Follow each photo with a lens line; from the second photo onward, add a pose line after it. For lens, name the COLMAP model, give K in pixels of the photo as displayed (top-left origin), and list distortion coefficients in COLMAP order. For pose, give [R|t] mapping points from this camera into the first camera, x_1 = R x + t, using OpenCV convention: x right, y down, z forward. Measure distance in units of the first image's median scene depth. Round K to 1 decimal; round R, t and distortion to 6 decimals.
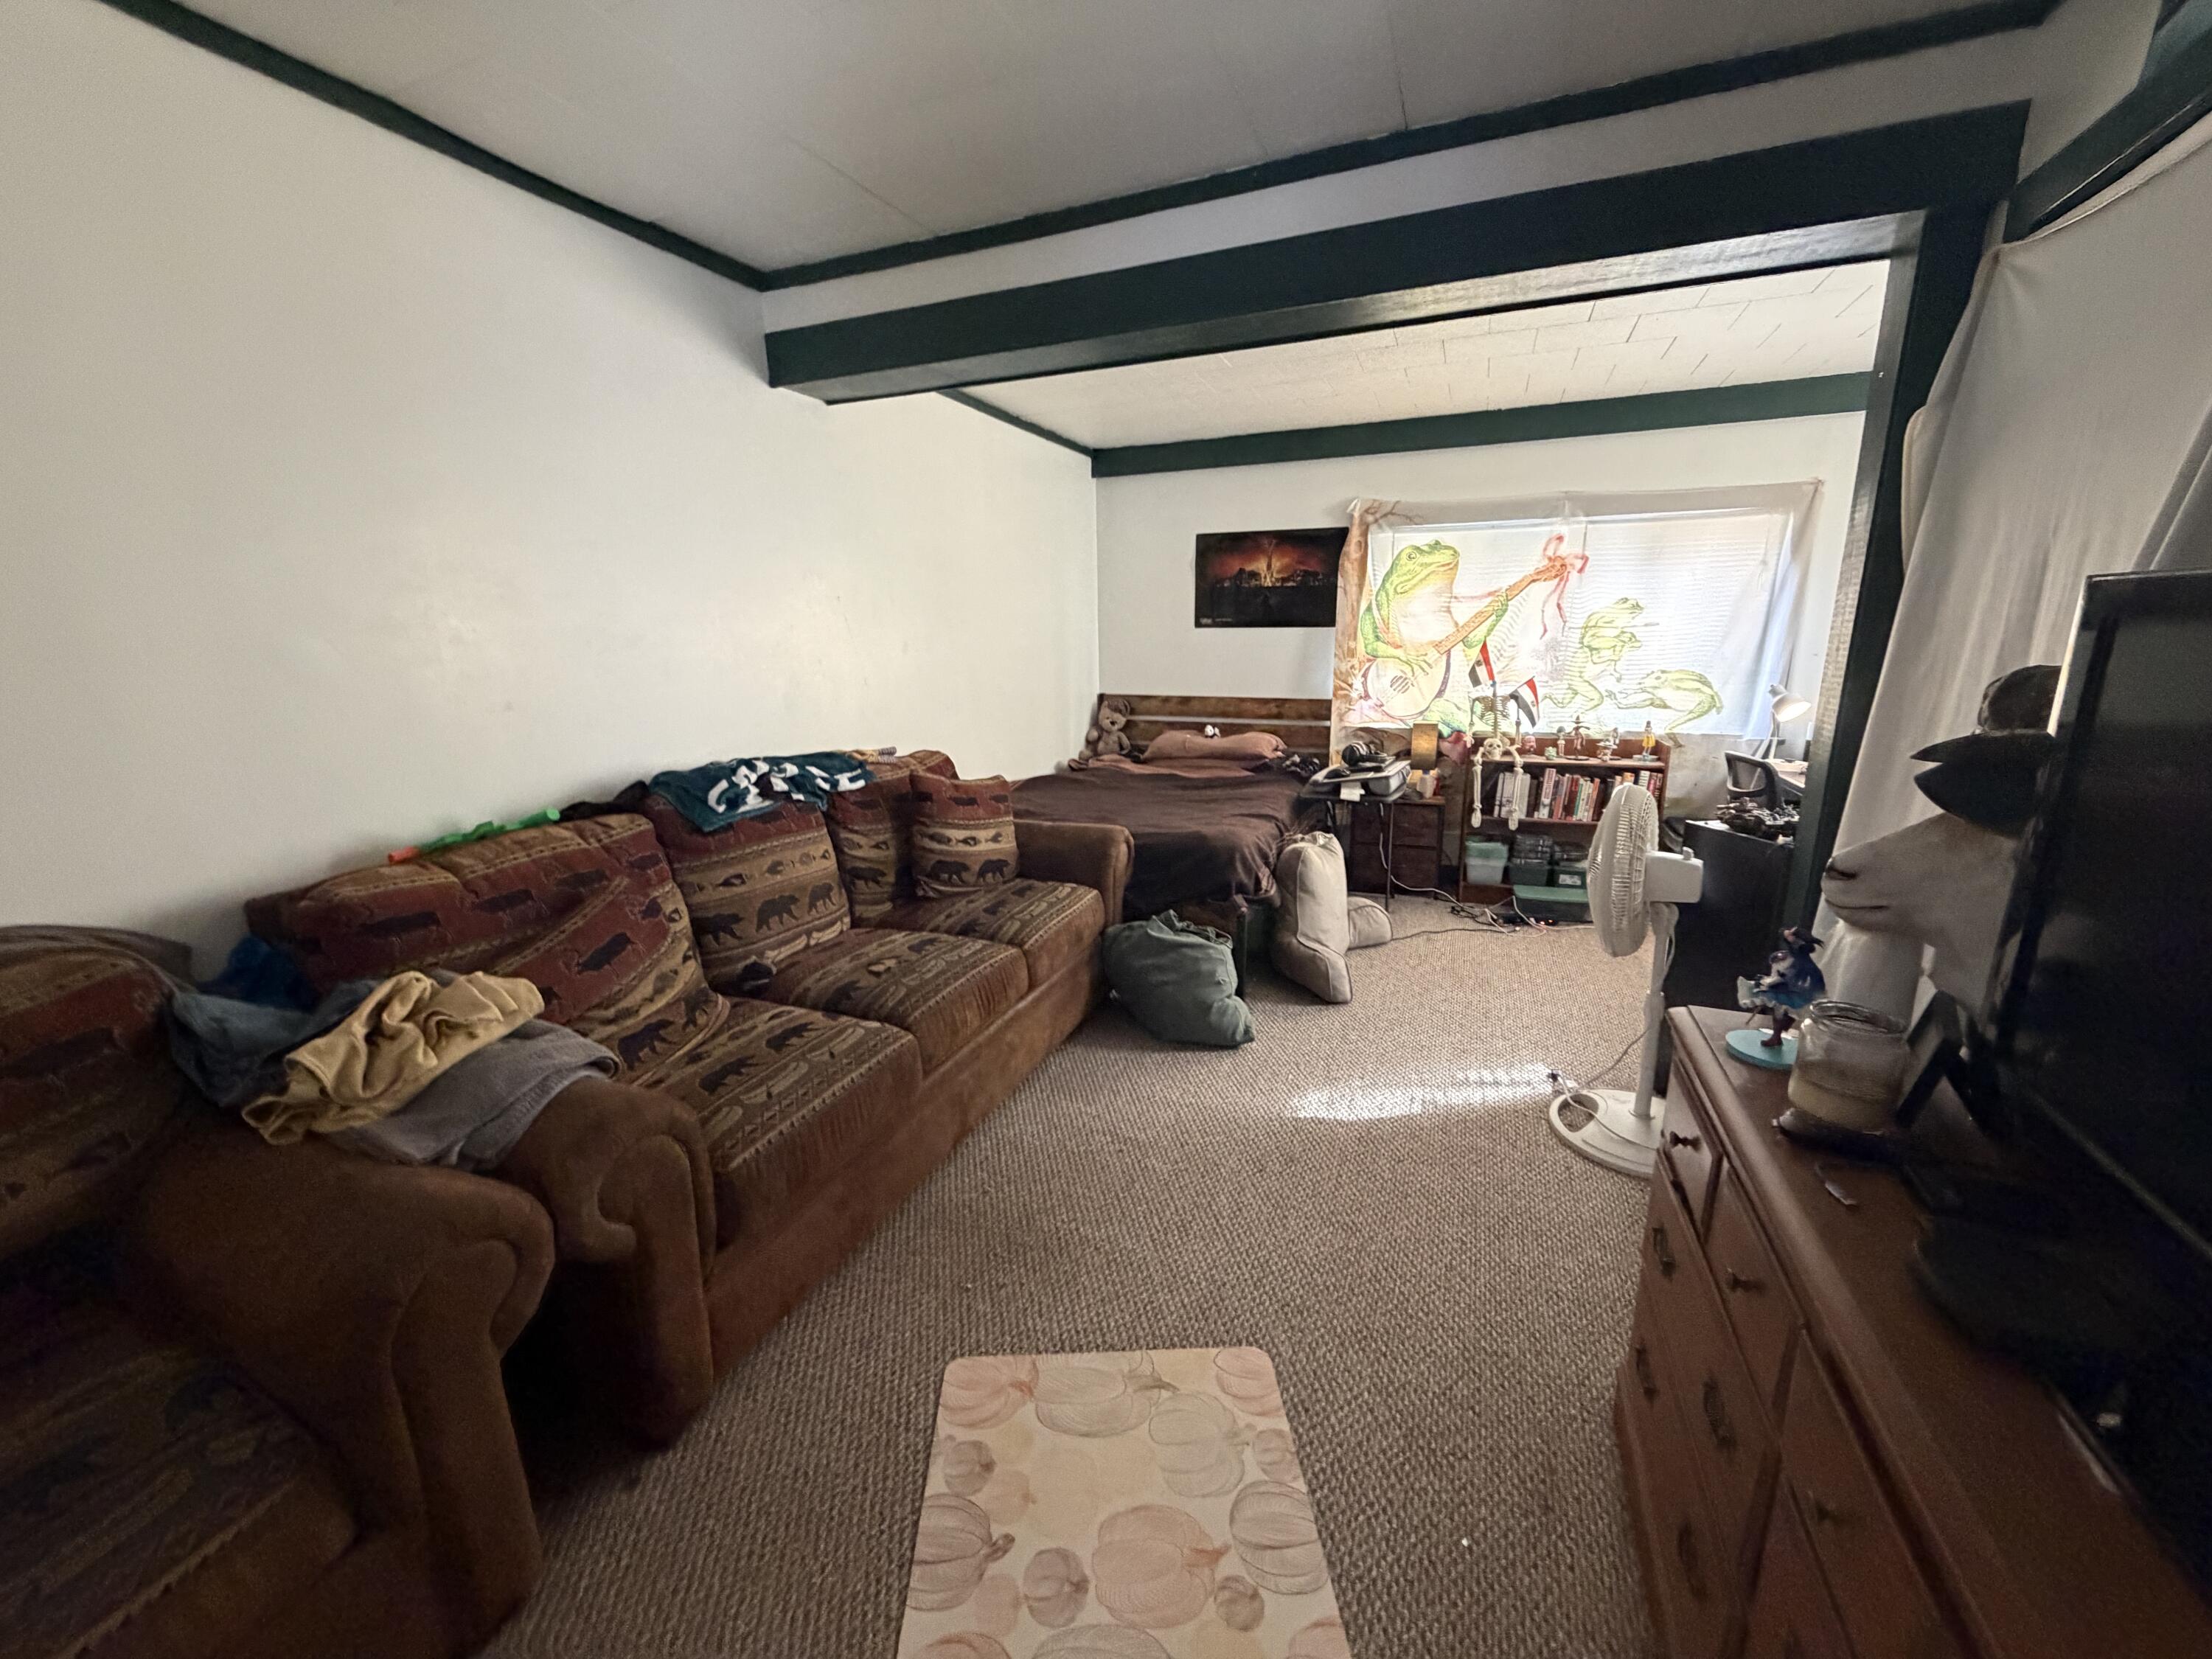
lens RADIAL K [[877.9, 0, 1109.5], [0, 877.9, 834.2], [0, 0, 1]] dist [0.000127, -0.000470]
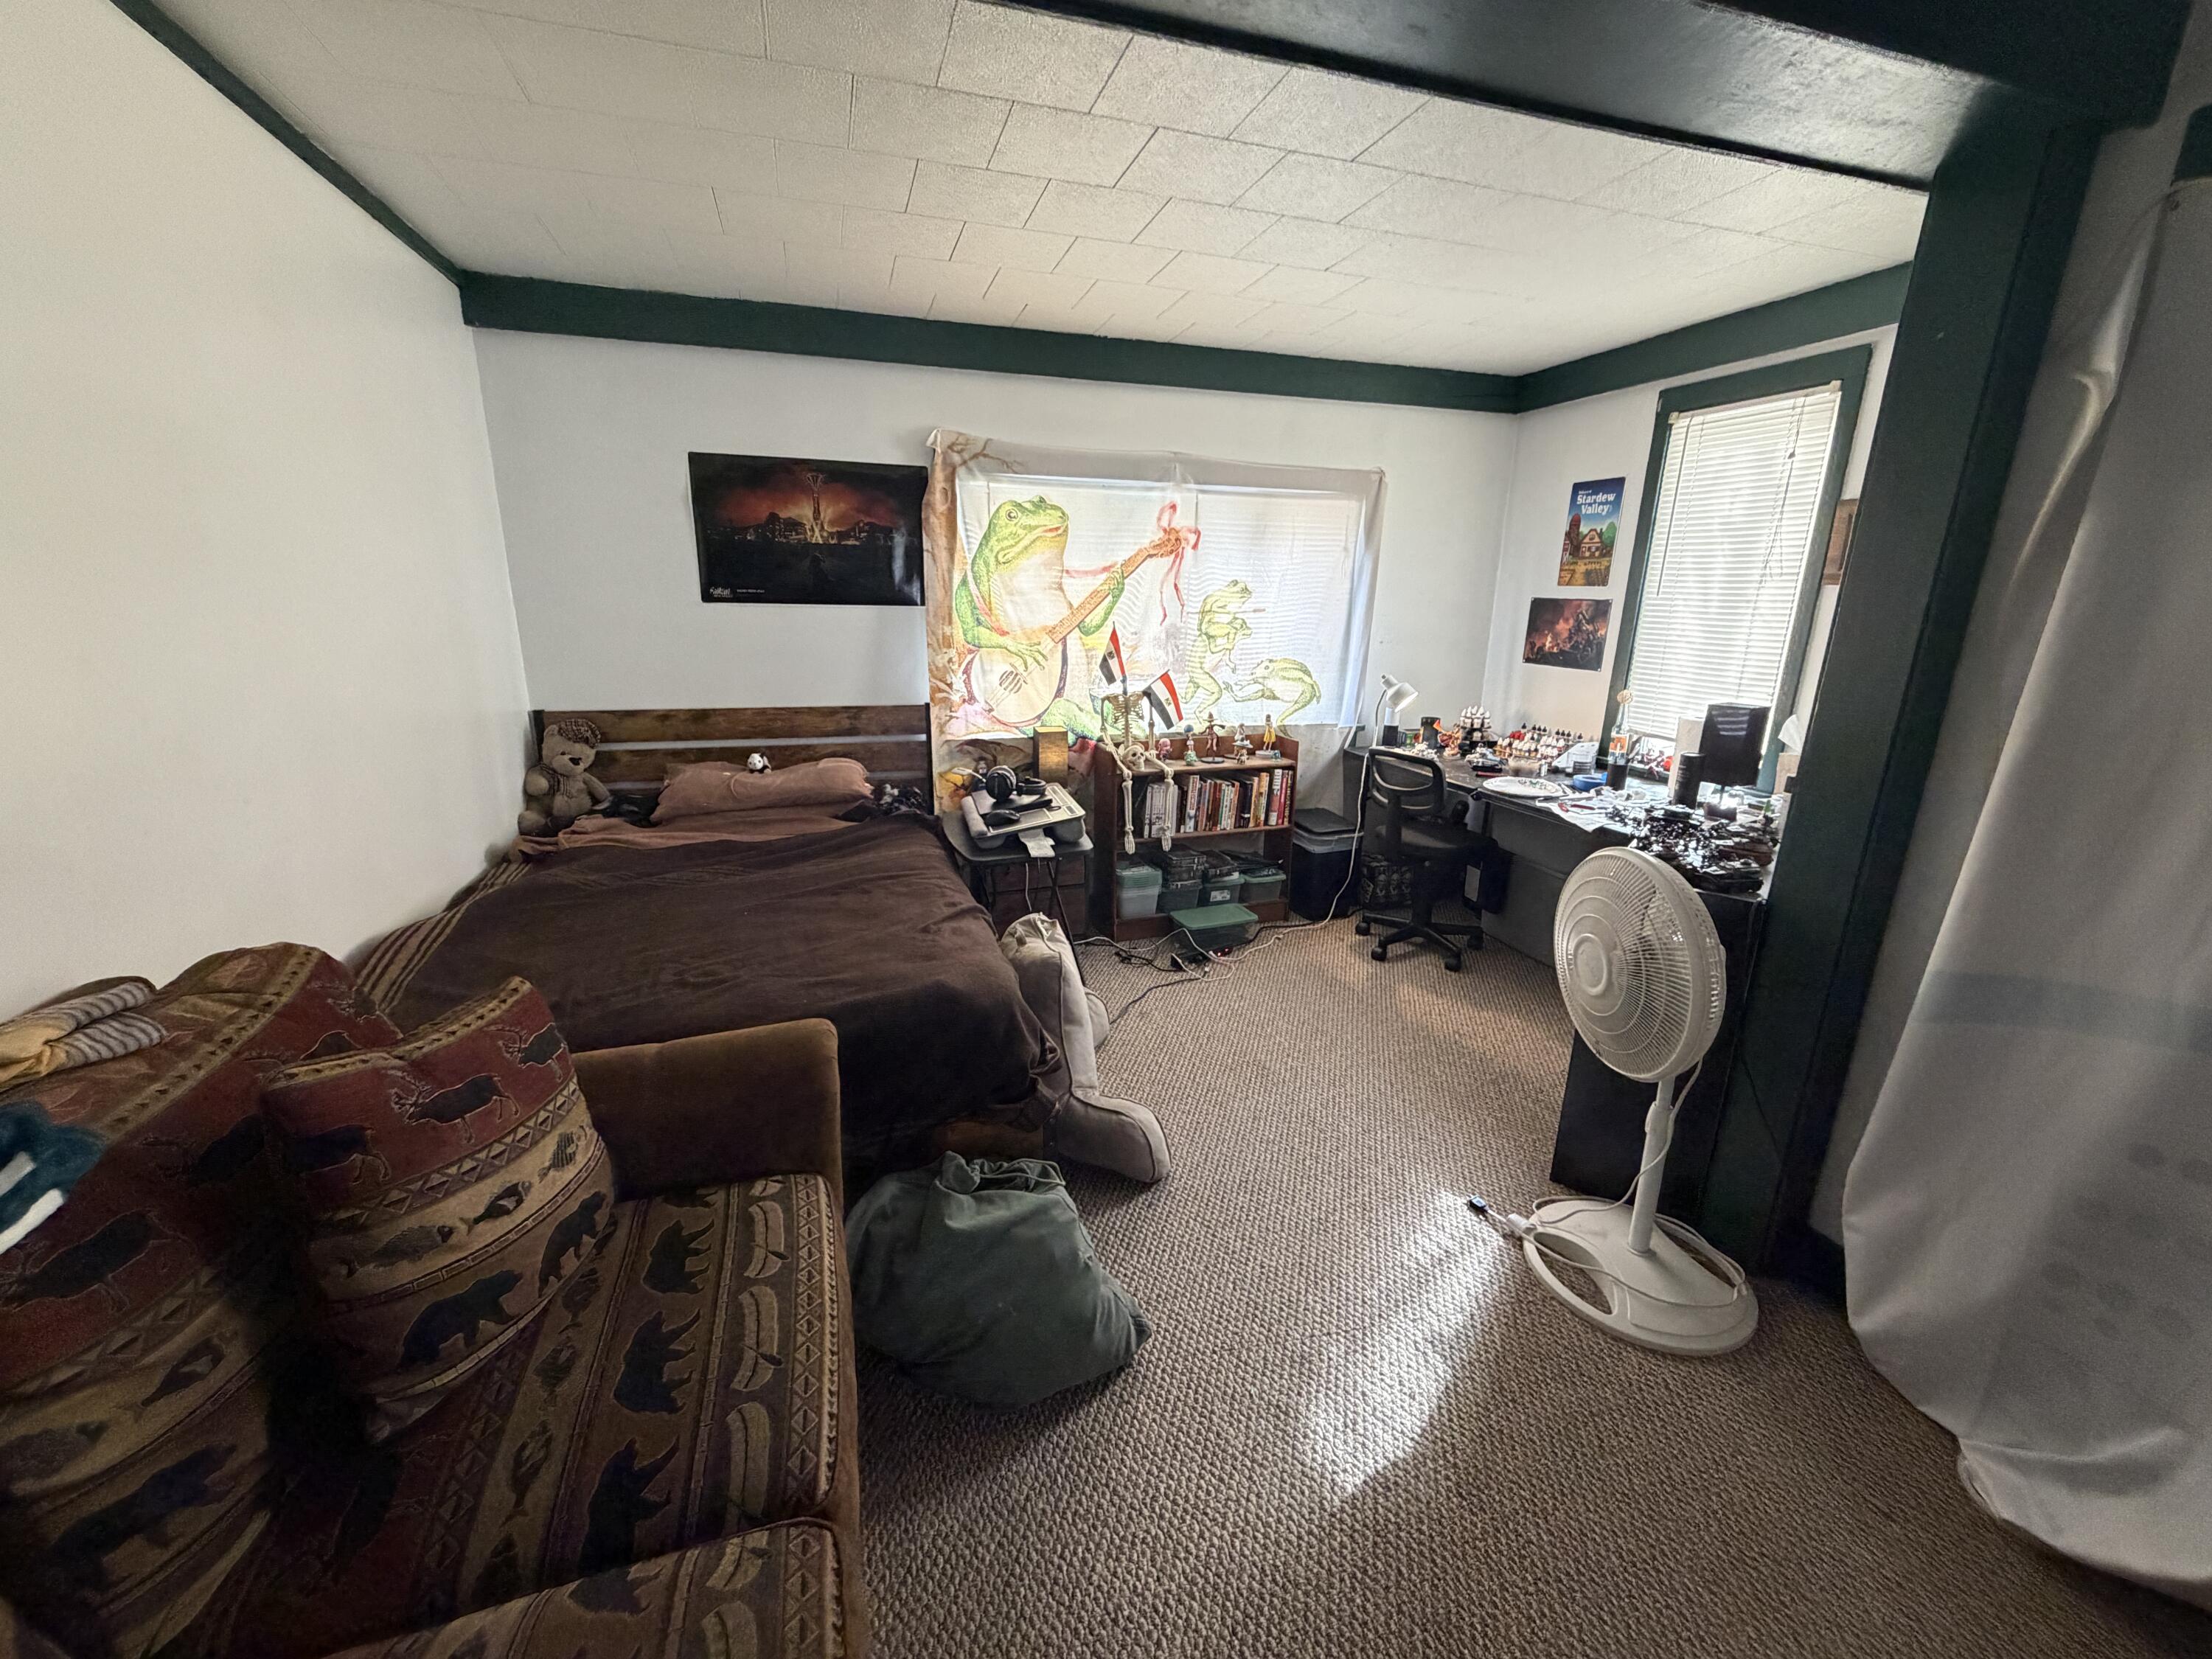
lens RADIAL K [[877.9, 0, 1100.9], [0, 877.9, 830.4], [0, 0, 1]] dist [0.000127, -0.000470]
pose [[0.768067, -0.146879, 0.623297, -0.116418], [0.122037, 0.989075, 0.082692, -0.100054], [-0.628633, 0.012552, 0.777601, 0.365621]]
